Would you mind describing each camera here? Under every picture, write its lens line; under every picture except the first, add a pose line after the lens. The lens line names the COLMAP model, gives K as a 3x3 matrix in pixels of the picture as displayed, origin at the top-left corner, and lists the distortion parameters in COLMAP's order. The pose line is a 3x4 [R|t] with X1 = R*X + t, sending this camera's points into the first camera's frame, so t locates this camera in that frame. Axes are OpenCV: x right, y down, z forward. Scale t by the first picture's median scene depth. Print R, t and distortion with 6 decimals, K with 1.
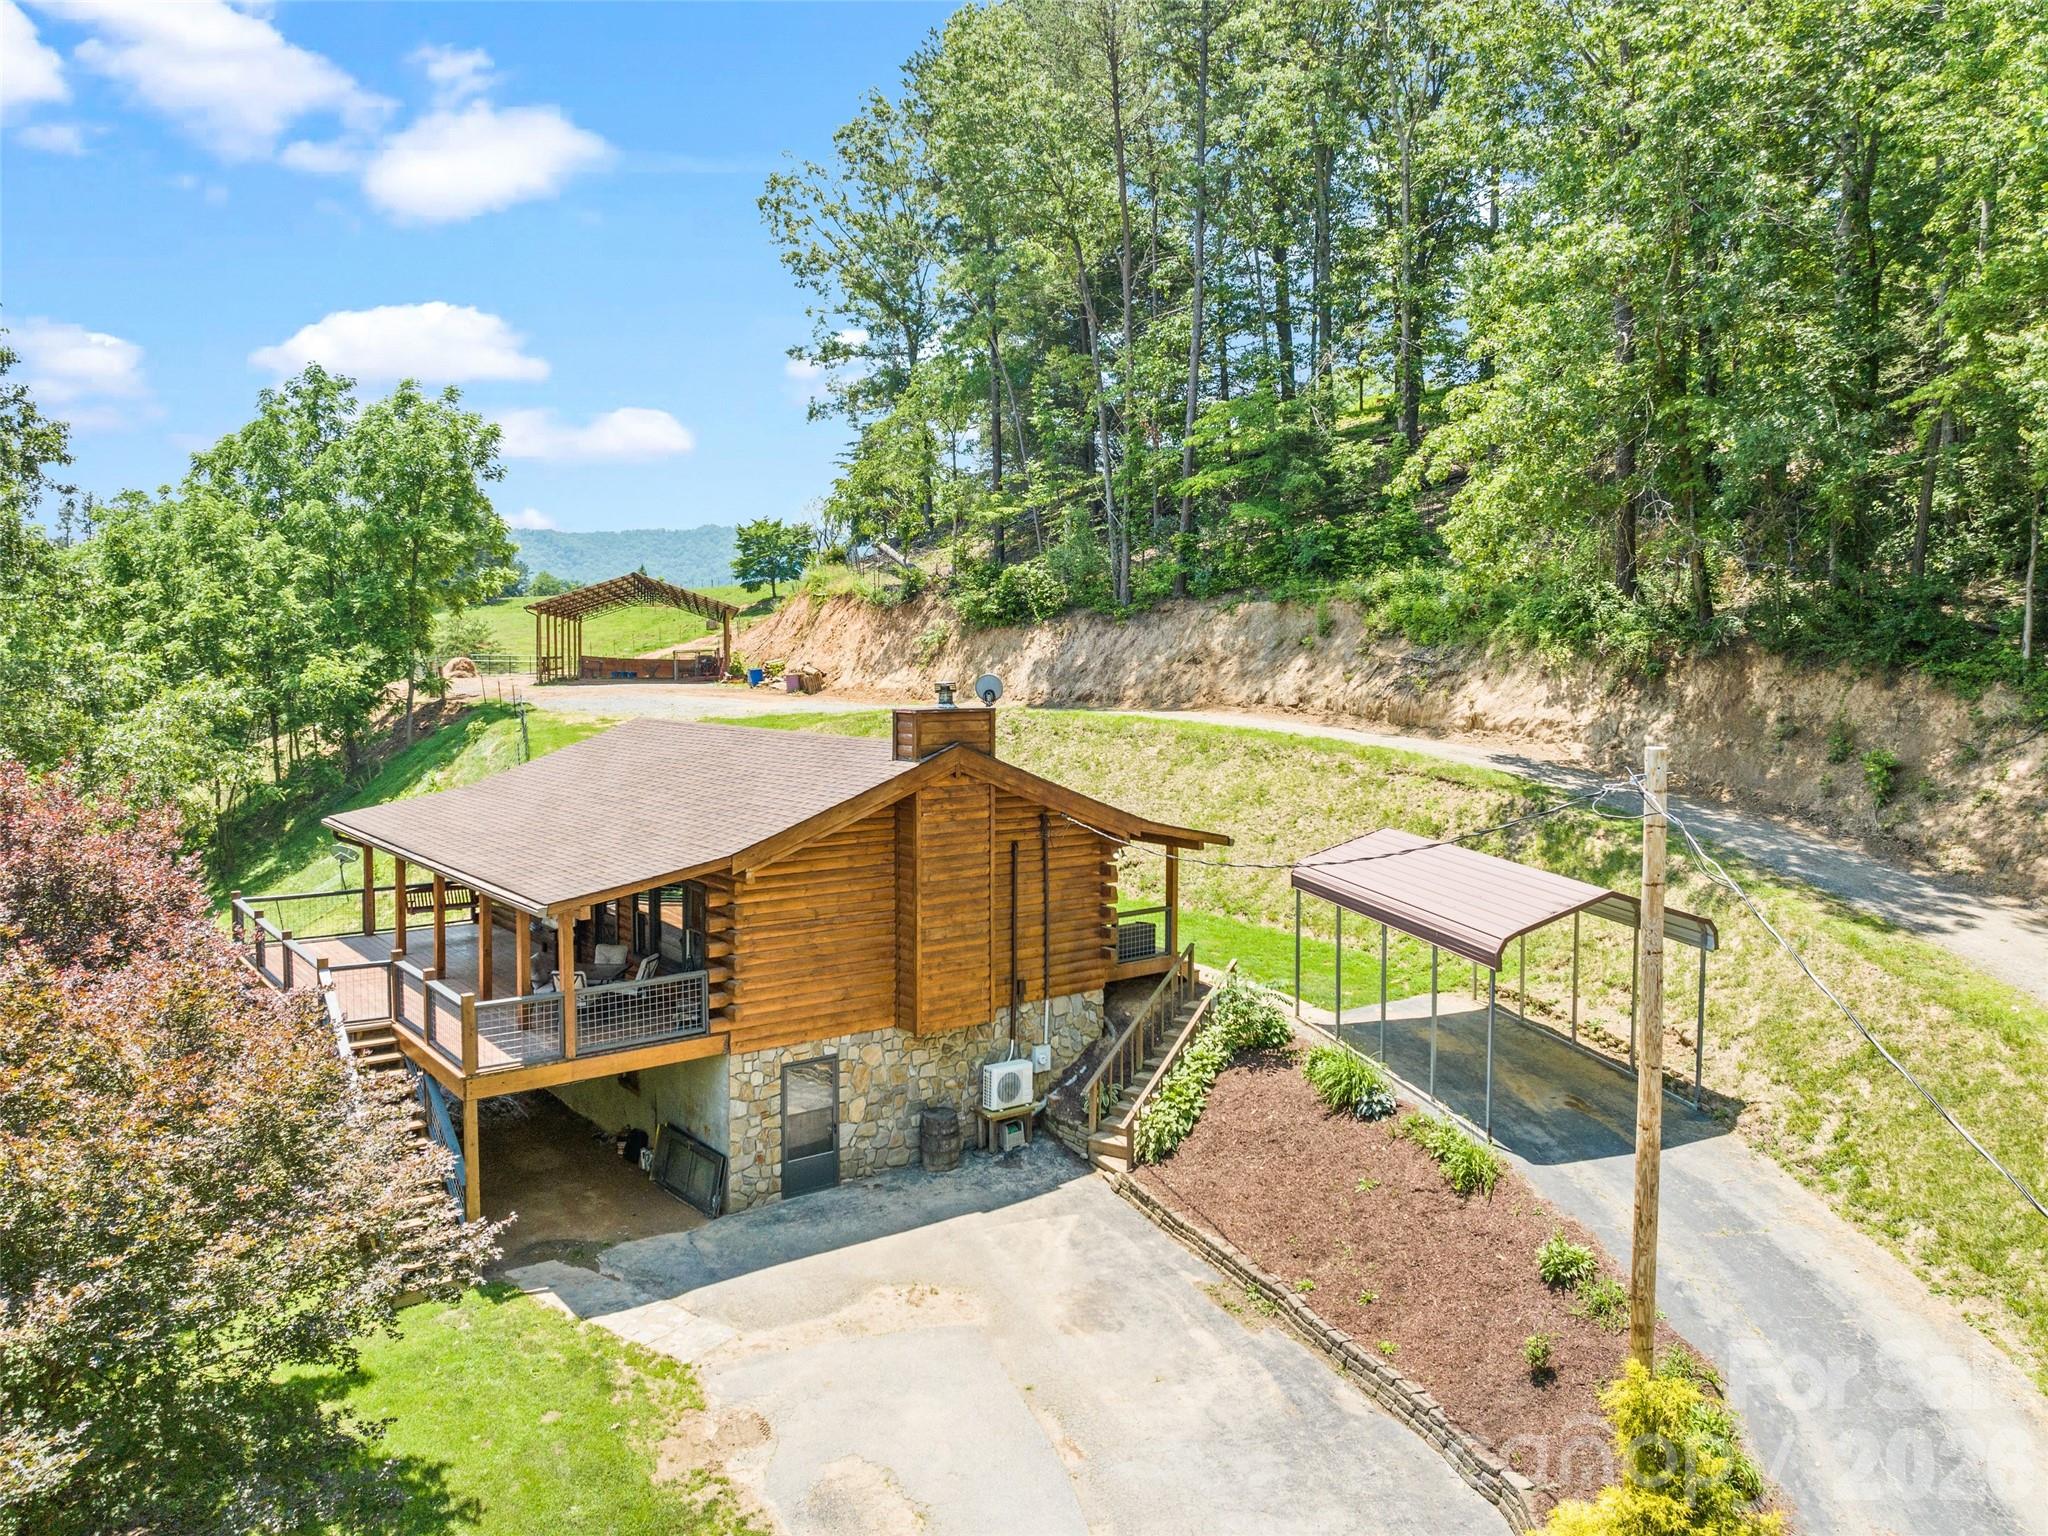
lens RADIAL K [[1439.4, 0, 1028.9], [0, 1439.4, 754.1], [0, 0, 1]] dist [-0.037413, -0.002833]
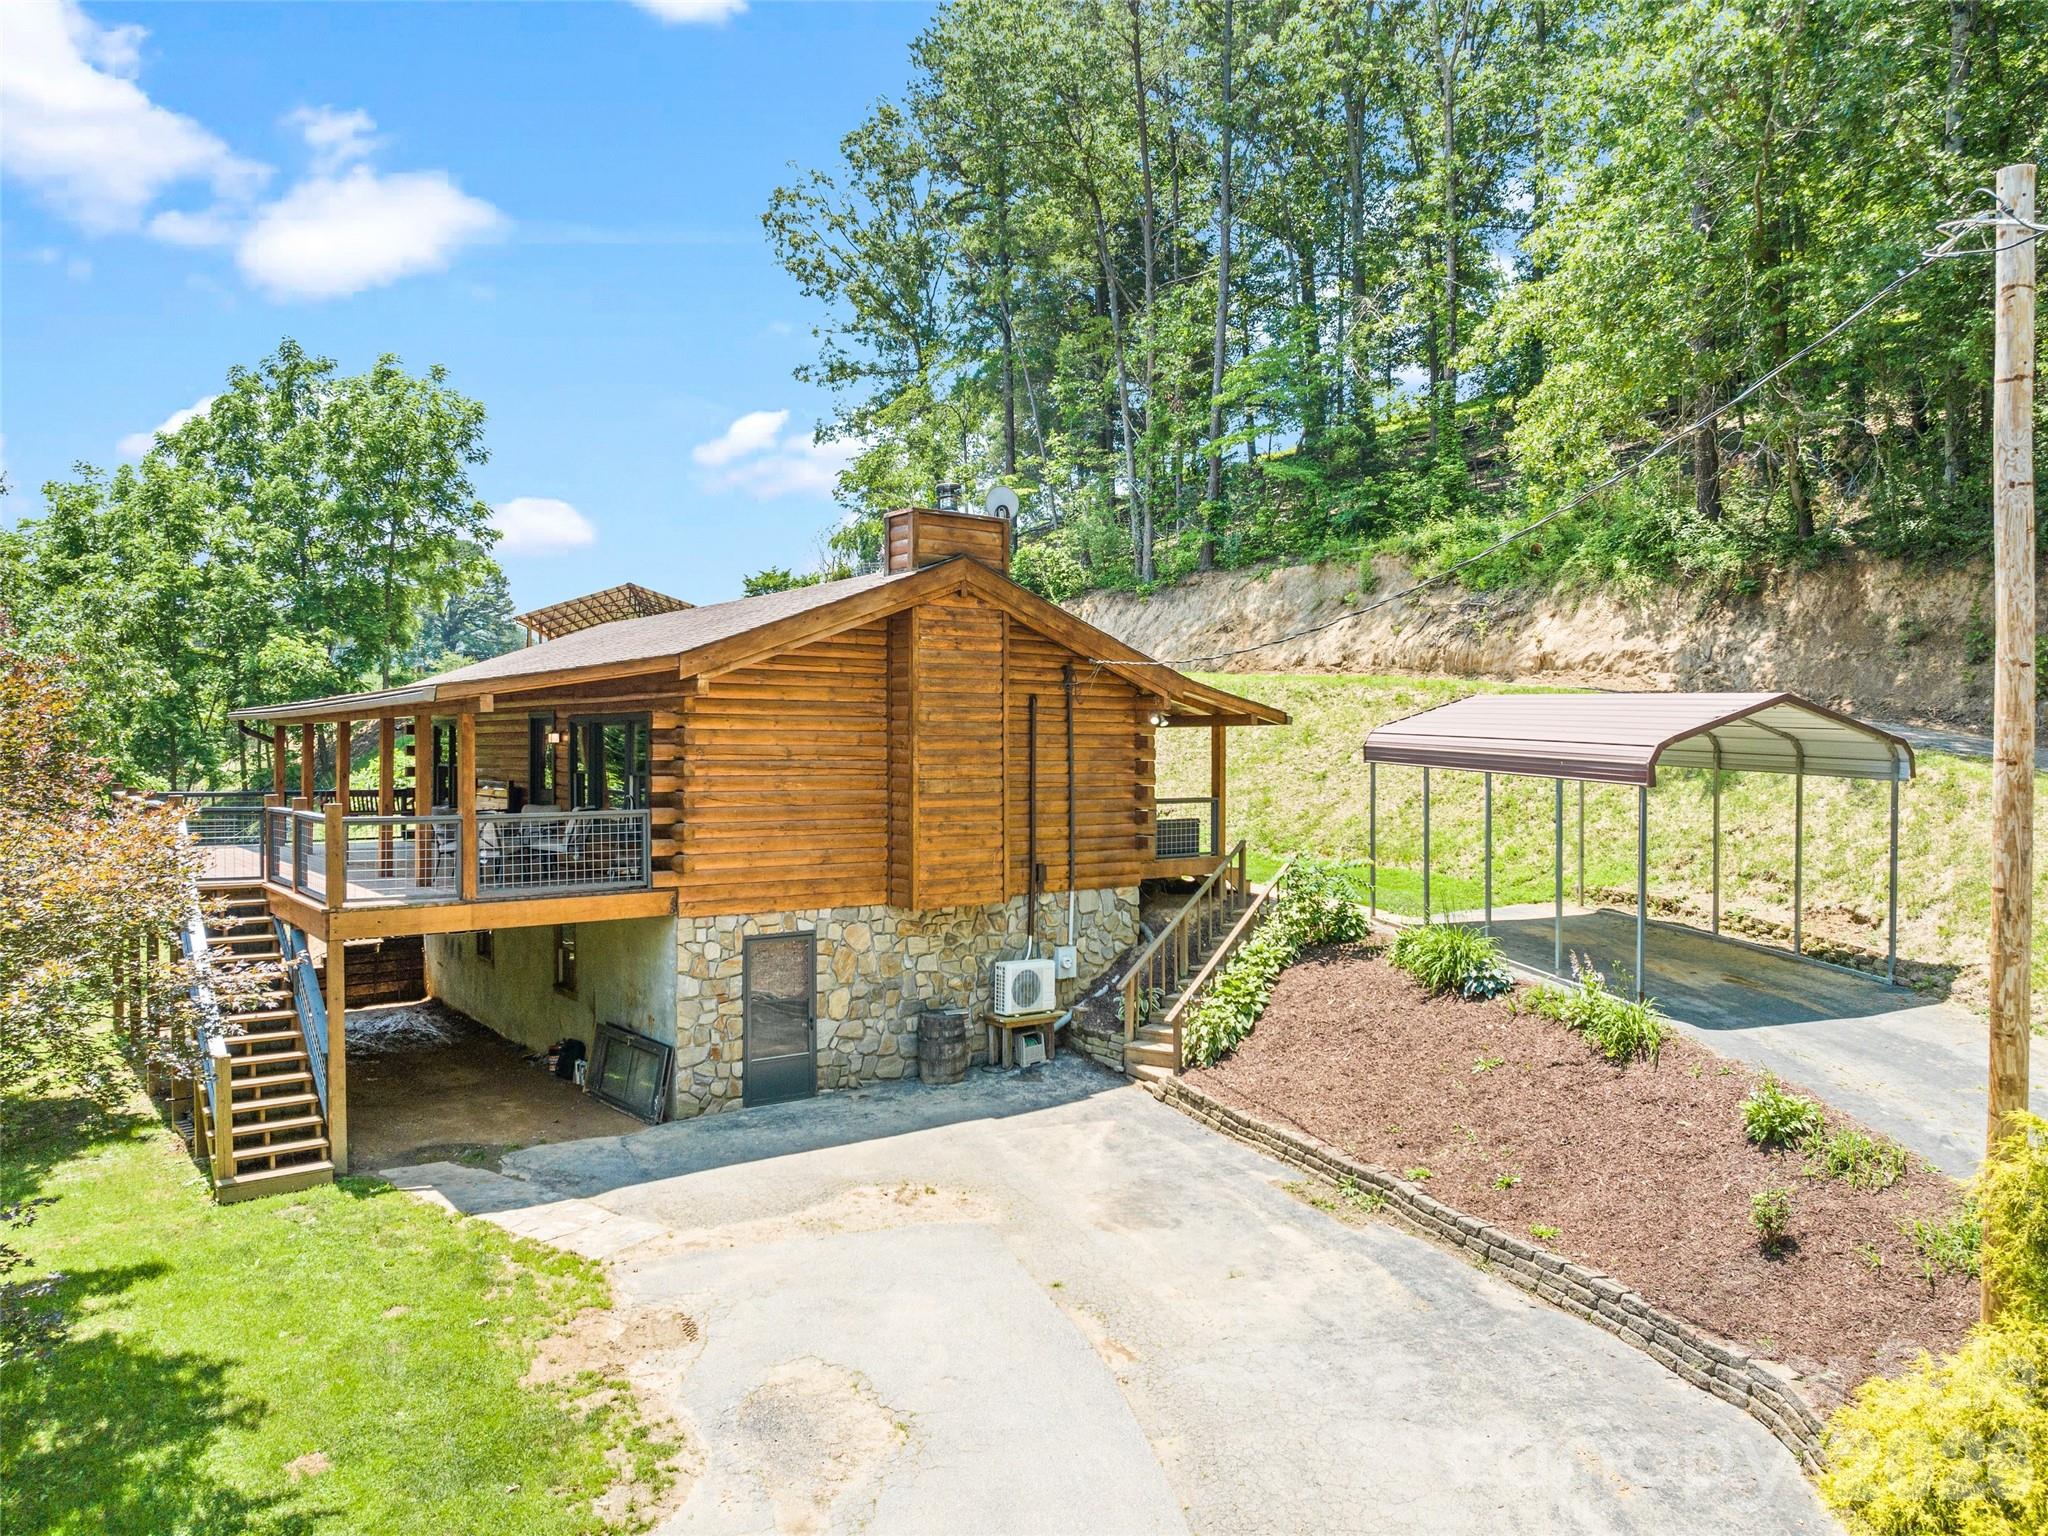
lens RADIAL K [[1458.6, 0, 1032.5], [0, 1458.6, 771.4], [0, 0, 1]] dist [-0.040226, -0.003215]
pose [[0.999974, -0.002136, -0.006850, -0.004752], [0.001884, 0.999328, -0.036619, 0.146859], [0.006924, 0.036605, 0.999306, 0.175442]]
